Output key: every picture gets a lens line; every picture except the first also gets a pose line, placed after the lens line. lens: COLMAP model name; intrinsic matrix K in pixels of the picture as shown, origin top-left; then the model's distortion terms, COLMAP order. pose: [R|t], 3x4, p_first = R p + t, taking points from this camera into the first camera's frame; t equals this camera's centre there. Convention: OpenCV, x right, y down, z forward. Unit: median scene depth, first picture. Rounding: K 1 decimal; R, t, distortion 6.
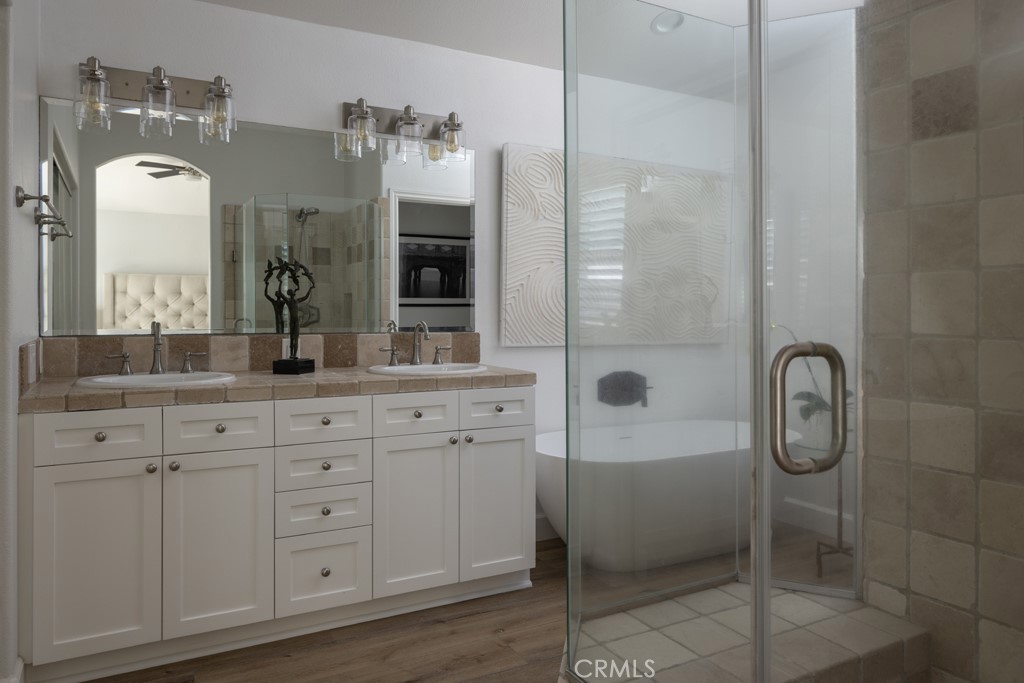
lens RADIAL K [[688.0, 0, 512.3], [0, 688.0, 334.5], [0, 0, 1]] dist [-0.002022, -0.000979]
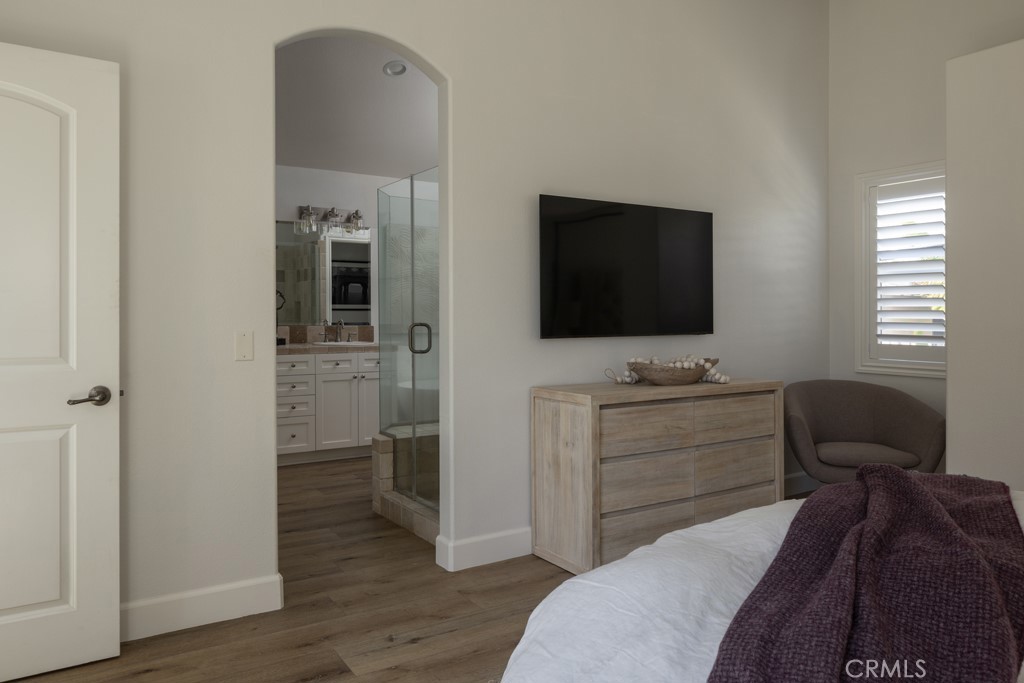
lens RADIAL K [[688.0, 0, 503.8], [0, 688.0, 346.7], [0, 0, 1]] dist [-0.002022, -0.000979]
pose [[0.997592, -0.000843, 0.069345, 0.185876], [-0.000246, 0.999877, 0.015694, 0.026161], [-0.069350, -0.015674, 0.997469, -0.934522]]
